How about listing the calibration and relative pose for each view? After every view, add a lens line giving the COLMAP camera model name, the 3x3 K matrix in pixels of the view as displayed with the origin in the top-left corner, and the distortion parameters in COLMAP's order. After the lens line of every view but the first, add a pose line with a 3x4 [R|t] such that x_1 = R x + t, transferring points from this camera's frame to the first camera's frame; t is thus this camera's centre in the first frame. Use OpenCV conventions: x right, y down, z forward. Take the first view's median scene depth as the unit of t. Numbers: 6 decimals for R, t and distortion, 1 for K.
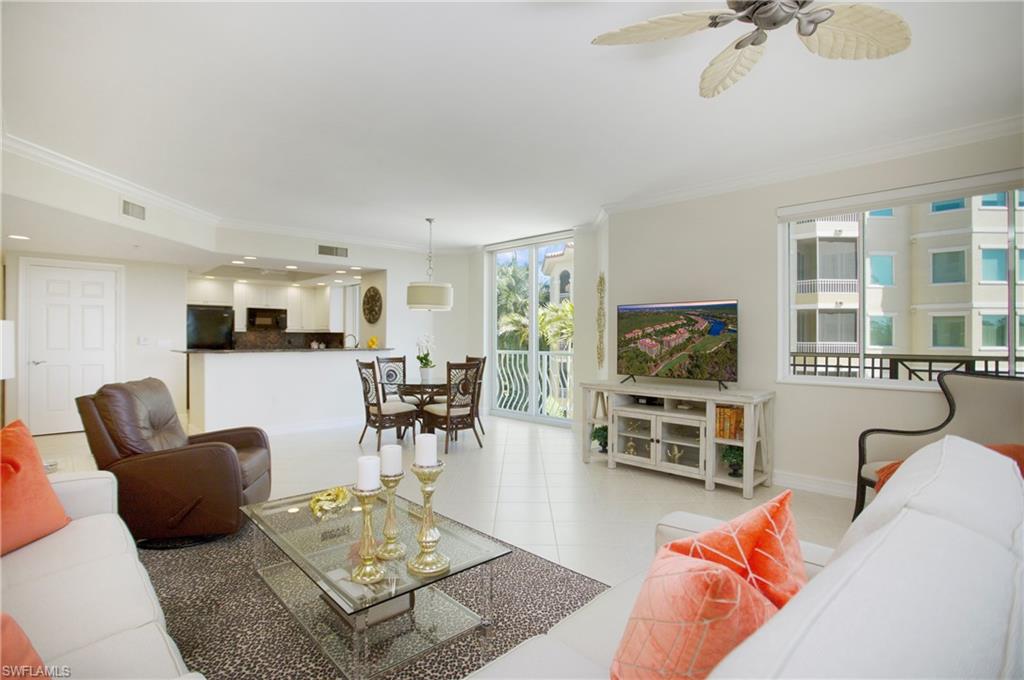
lens RADIAL K [[500.8, 0, 514.7], [0, 500.8, 335.2], [0, 0, 1]] dist [-0.053947, 0.016964]
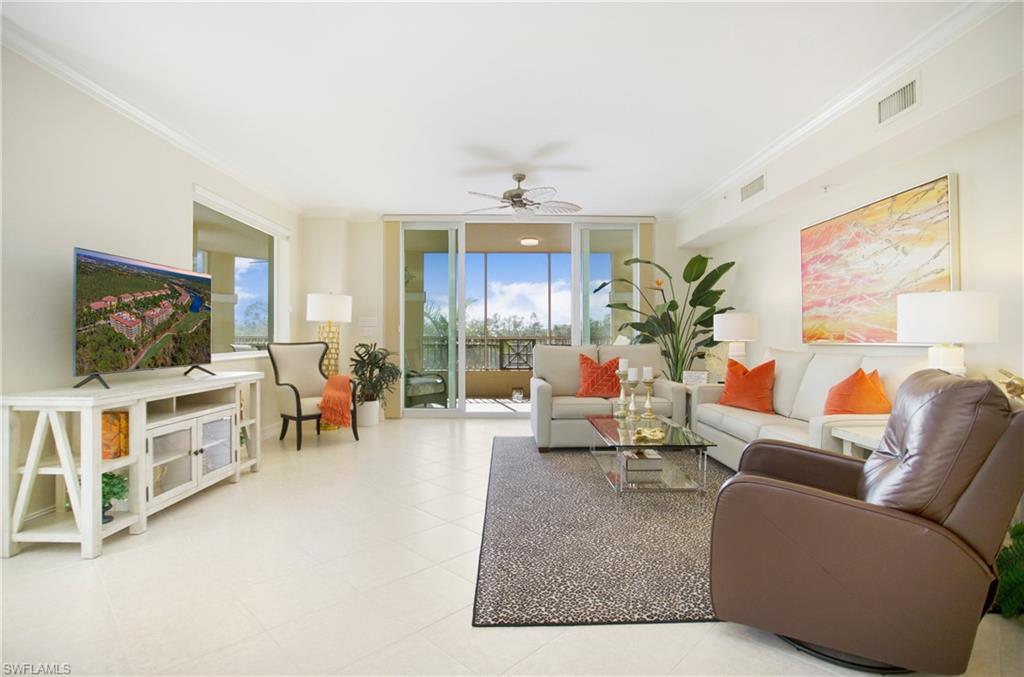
lens RADIAL K [[500.8, 0, 520.9], [0, 500.8, 332.4], [0, 0, 1]] dist [-0.053947, 0.016964]
pose [[-0.731629, -0.002538, 0.681698, -0.525127], [-0.010386, 0.999919, -0.007424, 0.032217], [-0.681624, -0.012512, -0.731596, 1.123208]]
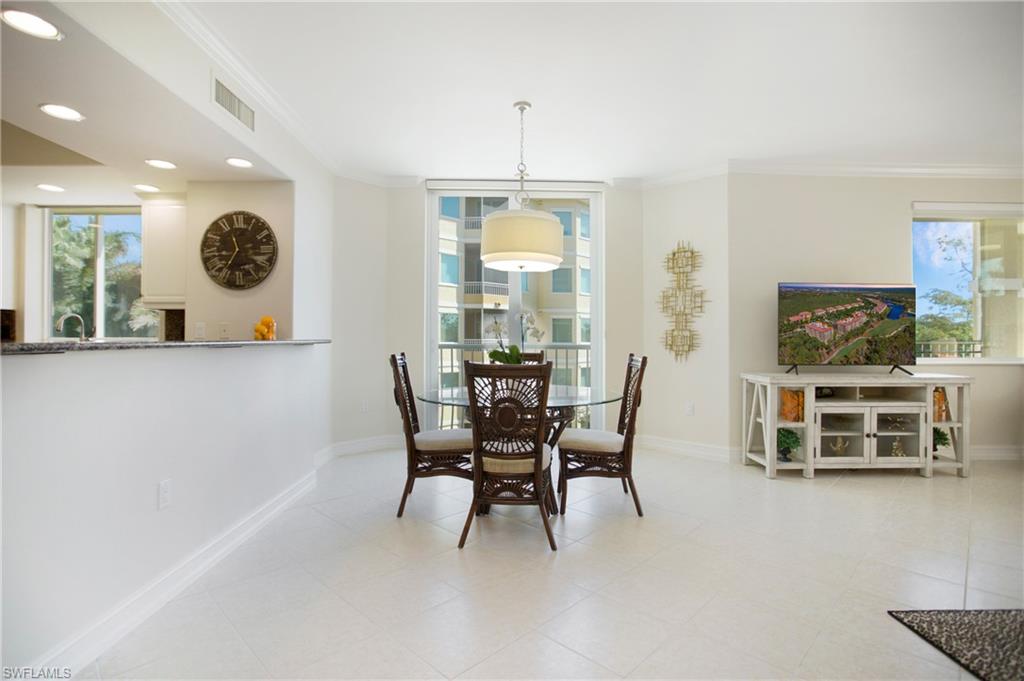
lens RADIAL K [[500.8, 0, 511.6], [0, 500.8, 340.6], [0, 0, 1]] dist [-0.053947, 0.016964]
pose [[0.685116, -0.004348, 0.728421, -0.742155], [-0.004273, 0.999941, 0.009988, 0.033155], [-0.728421, -0.009955, 0.685057, 0.811241]]
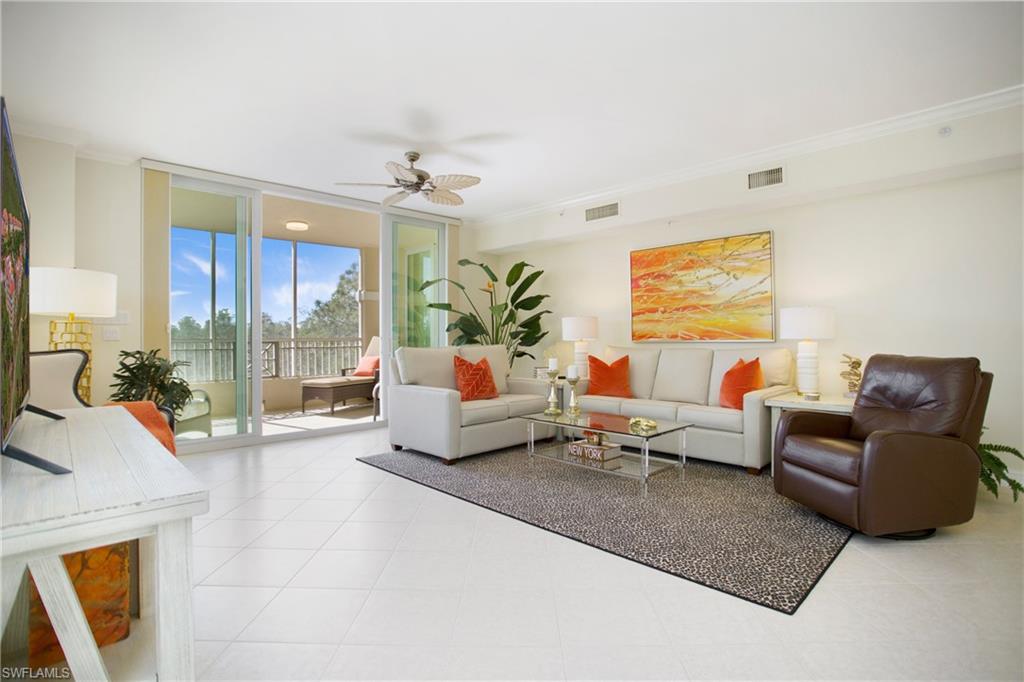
lens RADIAL K [[500.8, 0, 511.4], [0, 500.8, 328.6], [0, 0, 1]] dist [-0.053947, 0.016964]
pose [[-0.999996, -0.001050, 0.002689, 0.007155], [-0.001107, 0.999775, -0.021170, 0.035336], [-0.002667, -0.021173, -0.999772, 1.271944]]
